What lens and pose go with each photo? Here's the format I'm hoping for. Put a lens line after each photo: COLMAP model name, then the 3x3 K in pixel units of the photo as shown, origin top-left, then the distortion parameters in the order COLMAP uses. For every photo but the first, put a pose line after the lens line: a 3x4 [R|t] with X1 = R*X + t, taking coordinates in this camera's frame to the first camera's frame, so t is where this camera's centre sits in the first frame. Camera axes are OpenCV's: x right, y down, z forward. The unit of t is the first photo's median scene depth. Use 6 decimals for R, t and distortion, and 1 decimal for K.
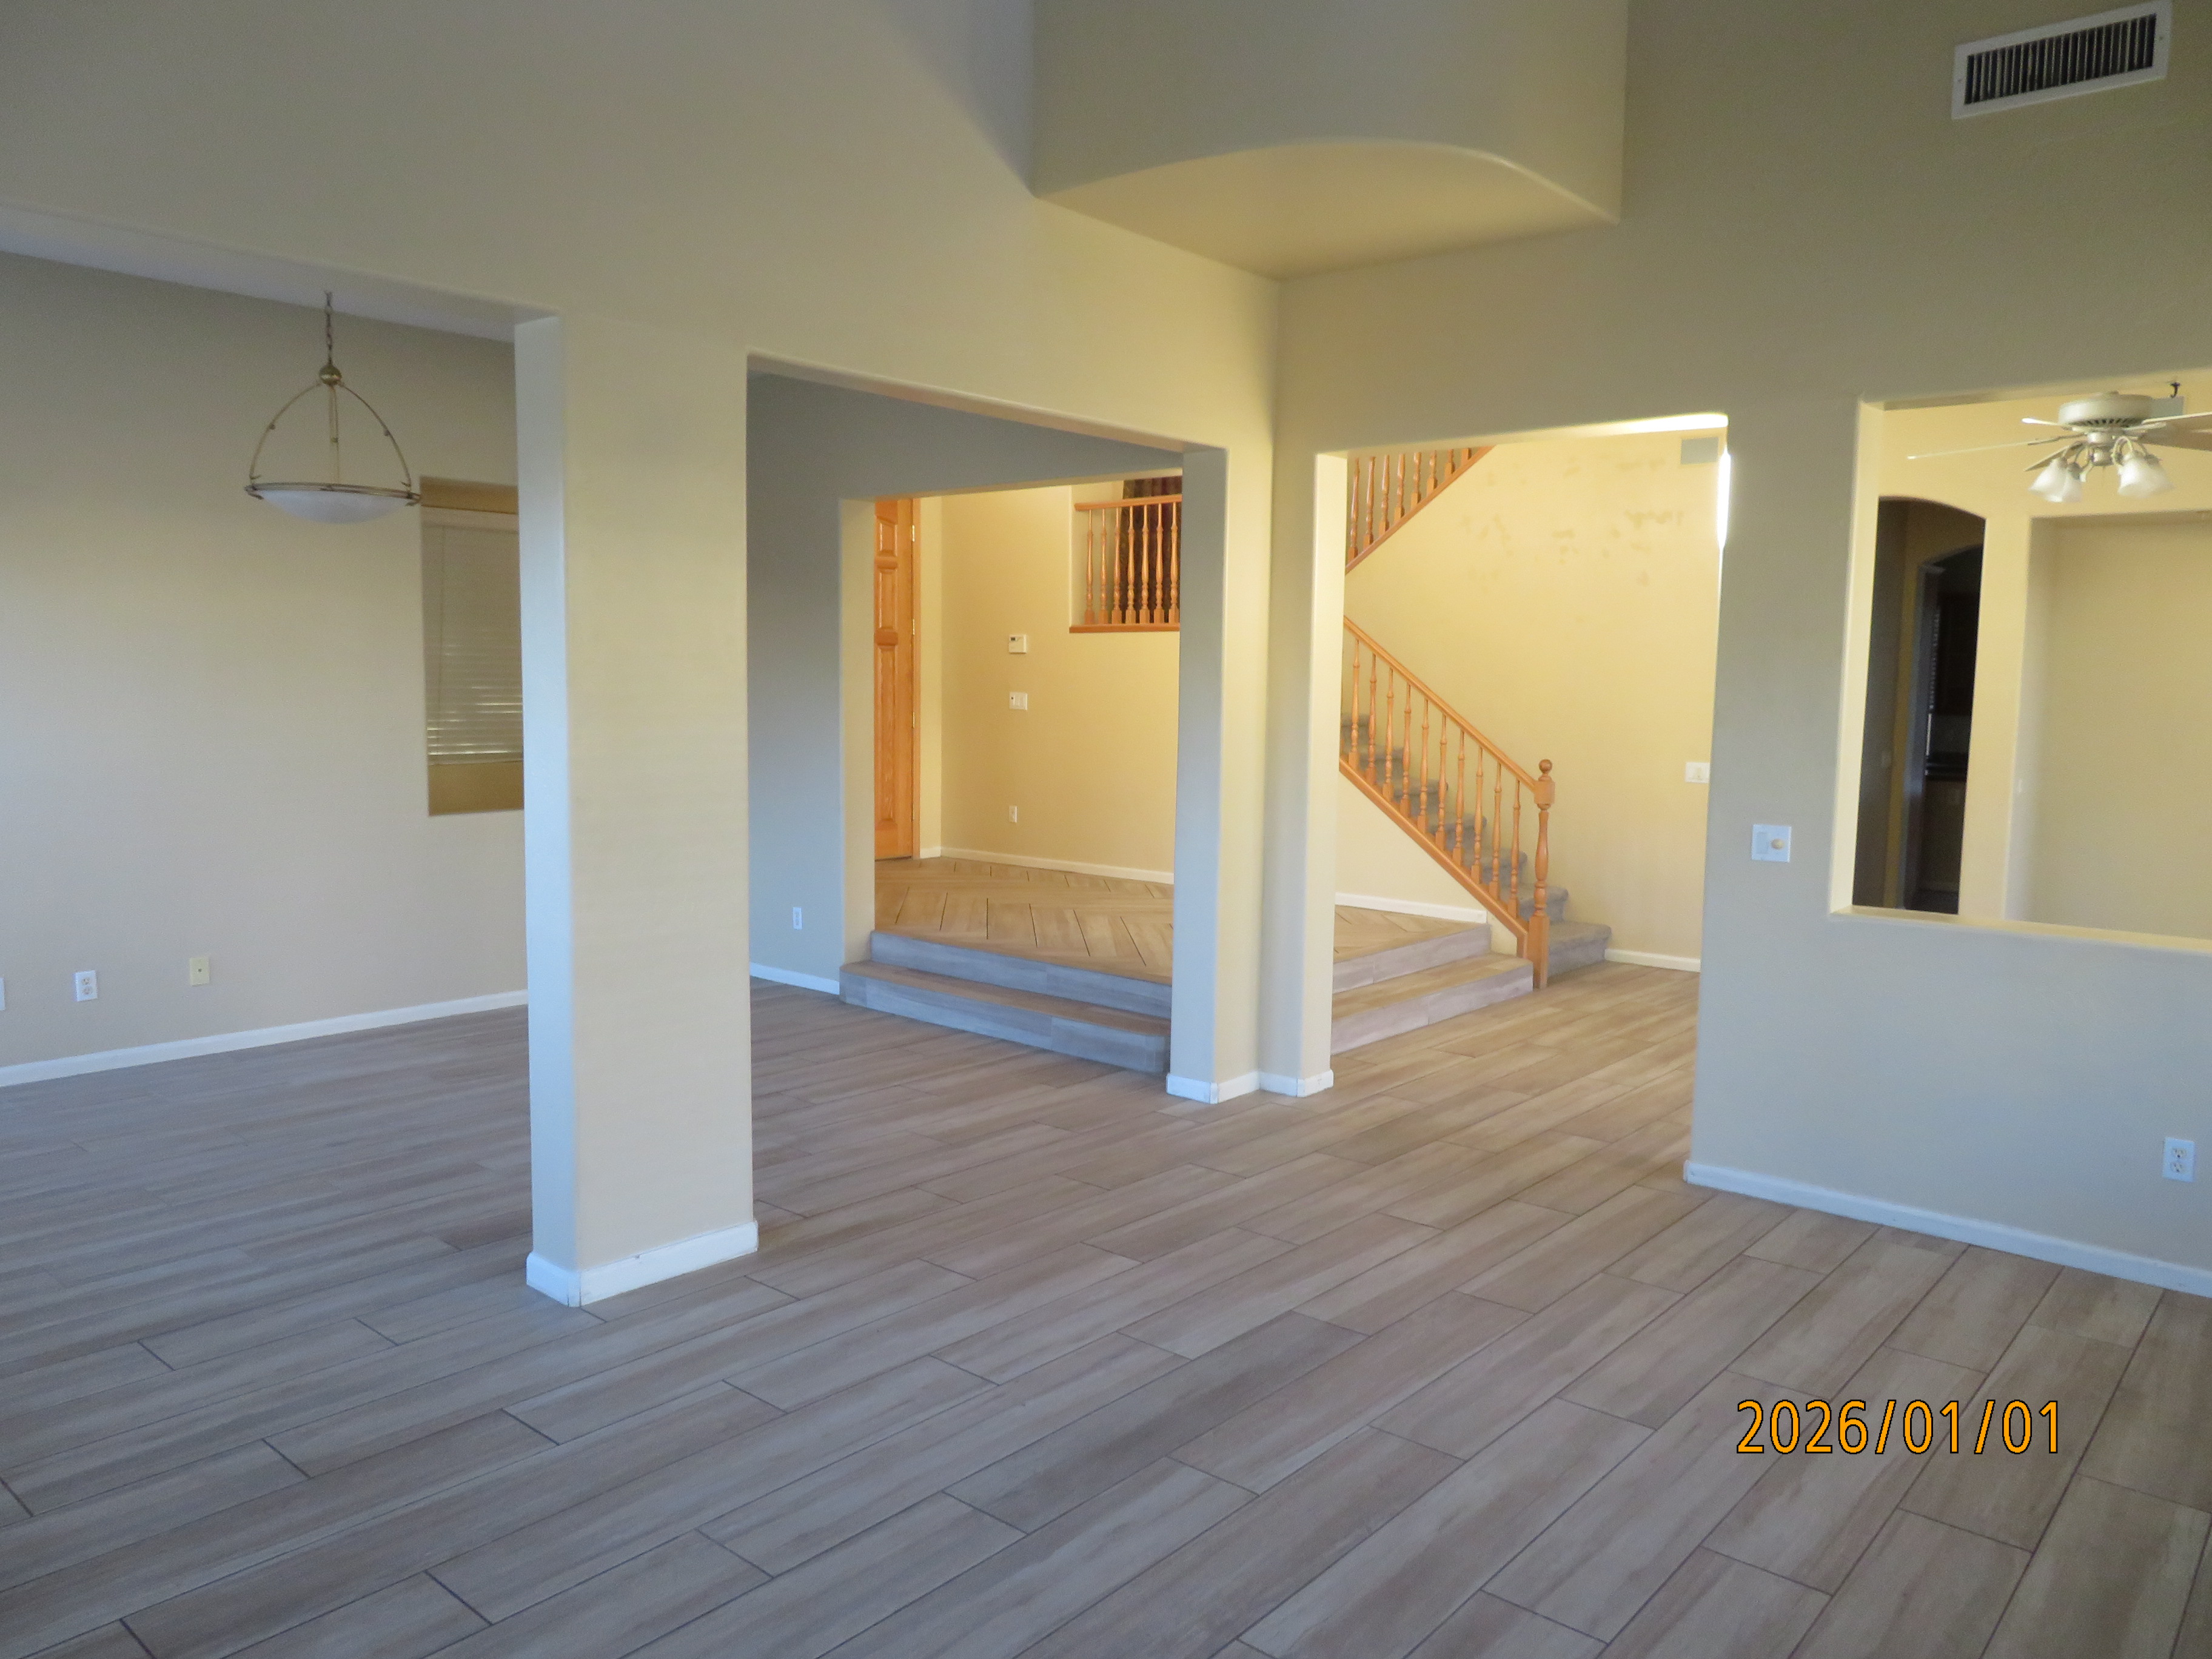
lens RADIAL K [[1588.5, 0, 1107.1], [0, 1588.5, 830.1], [0, 0, 1]] dist [-0.004139, 0.008241]
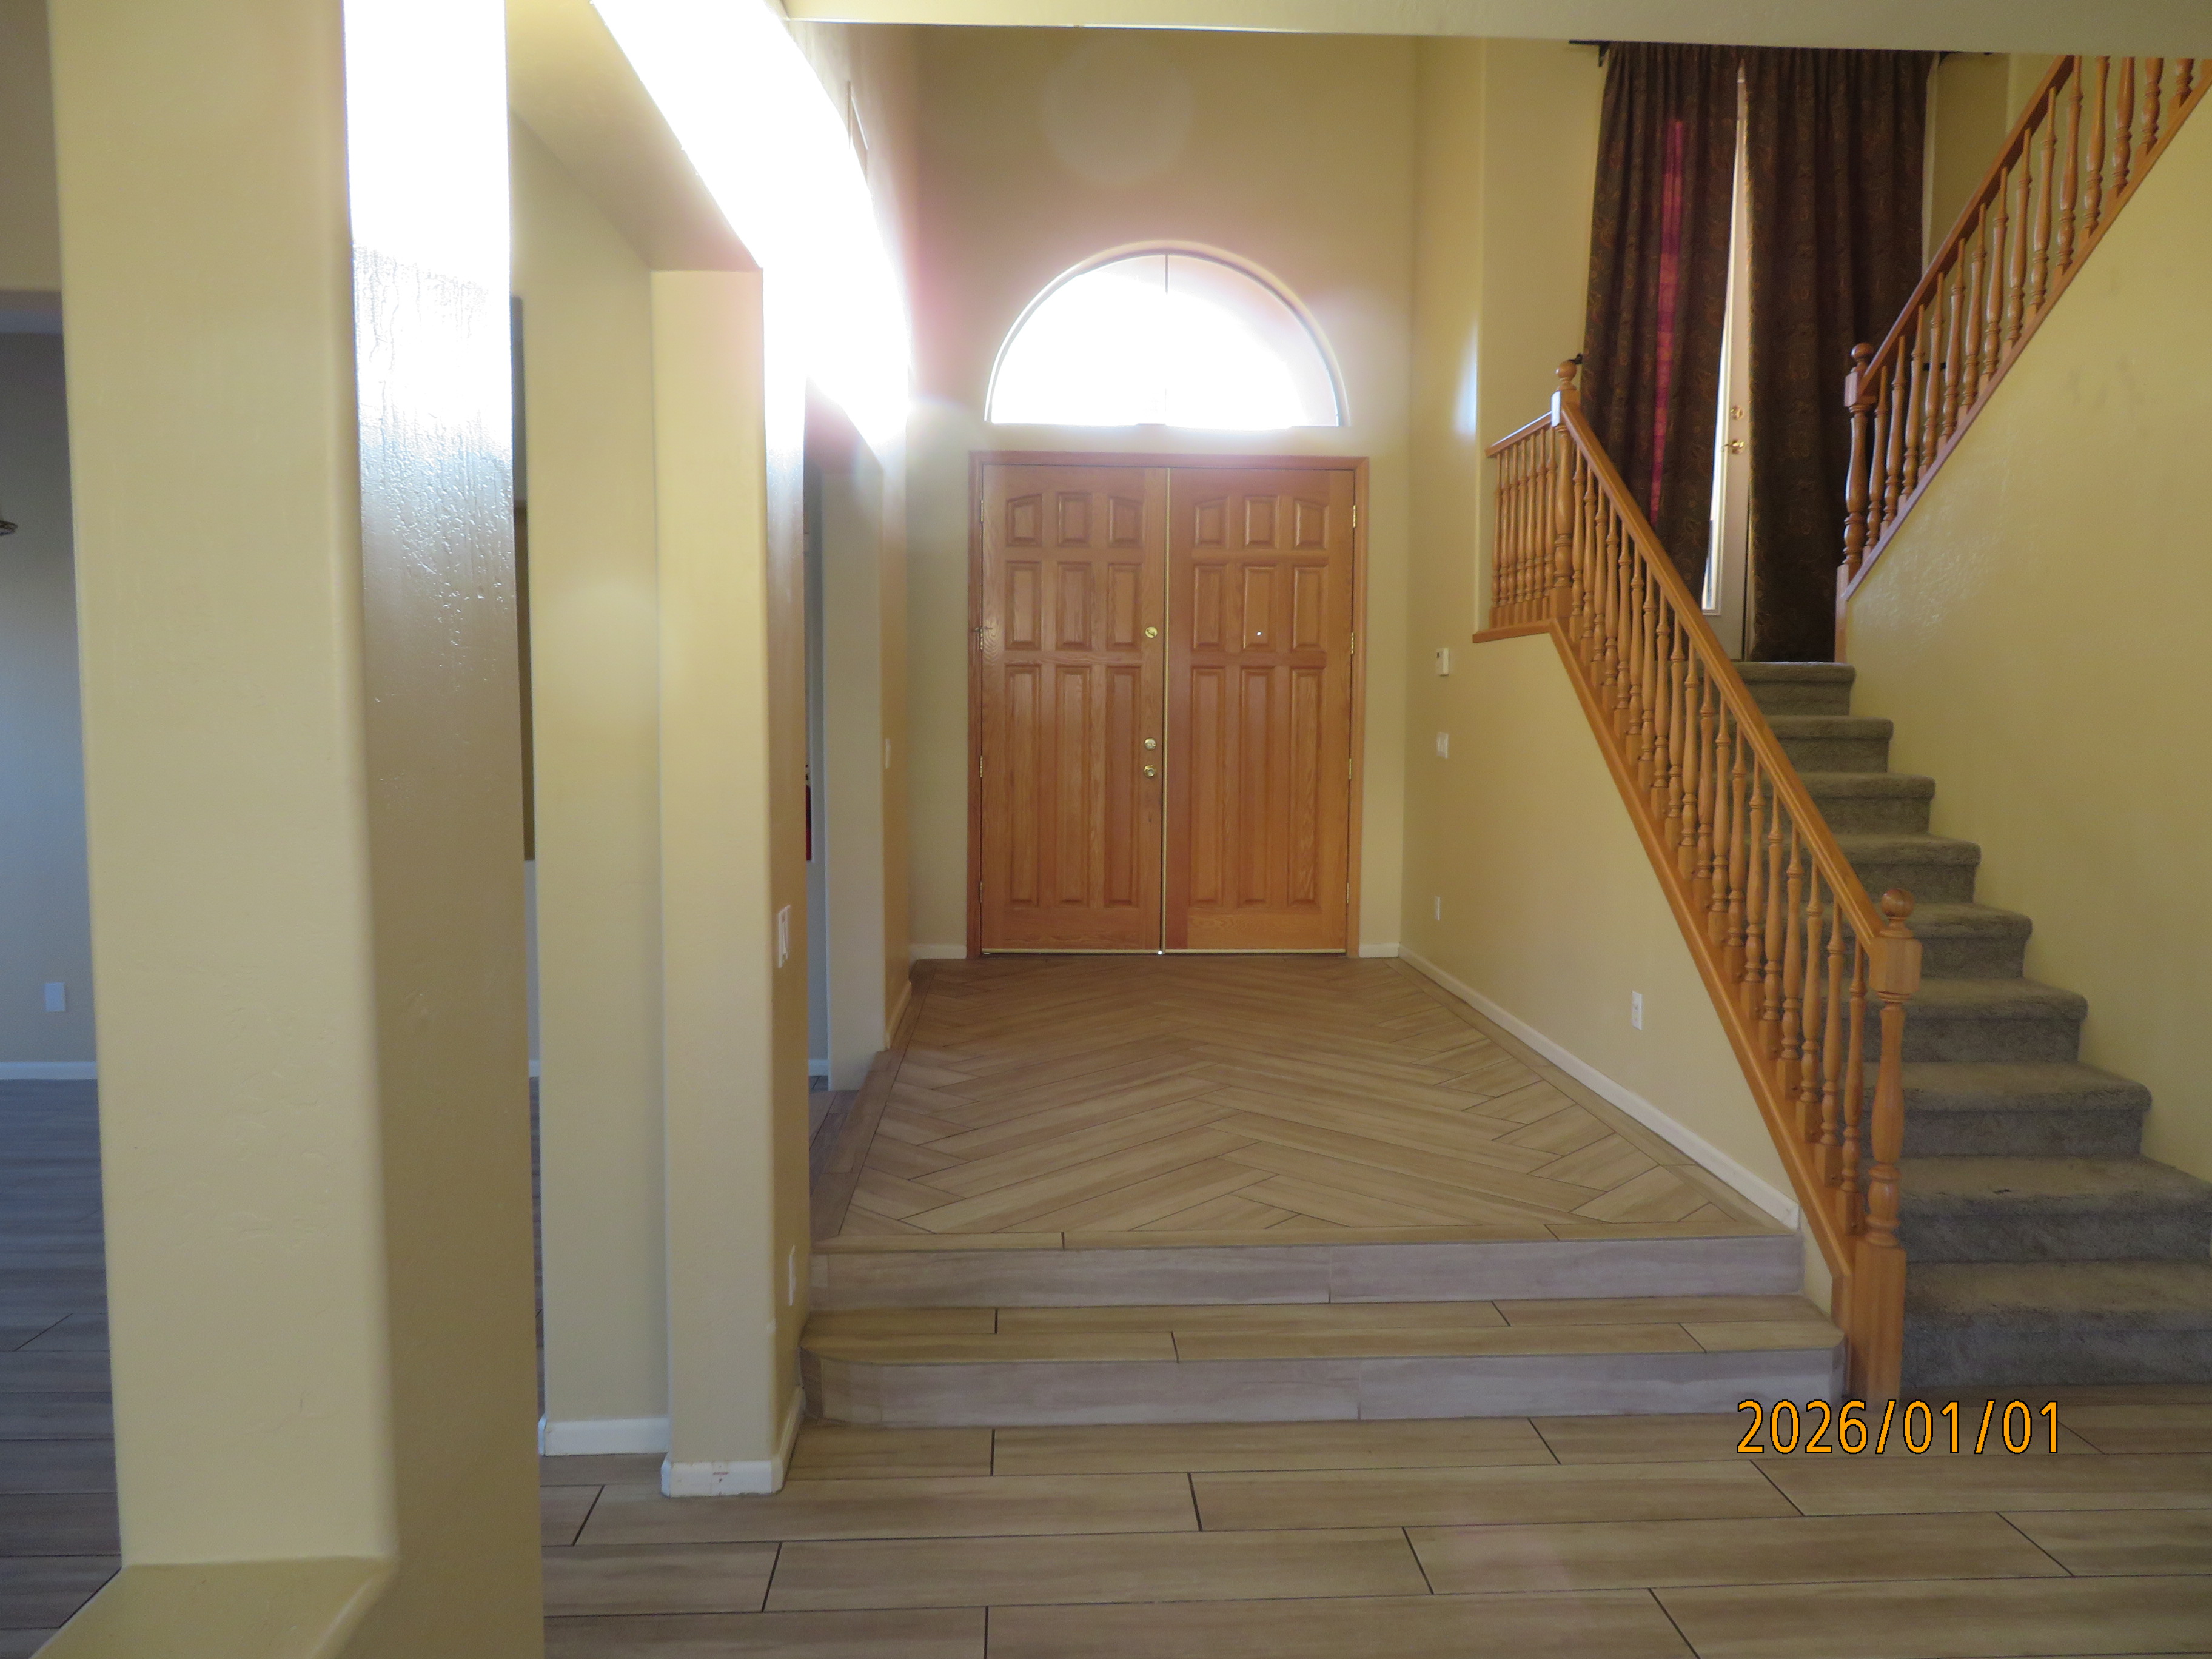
lens RADIAL K [[1588.5, 0, 1108.7], [0, 1588.5, 832.8], [0, 0, 1]] dist [-0.004139, 0.008241]
pose [[0.694212, 0.051656, -0.717914, 0.351059], [-0.069331, 0.997582, 0.004736, -0.037658], [0.716423, 0.046486, 0.696115, 0.433410]]
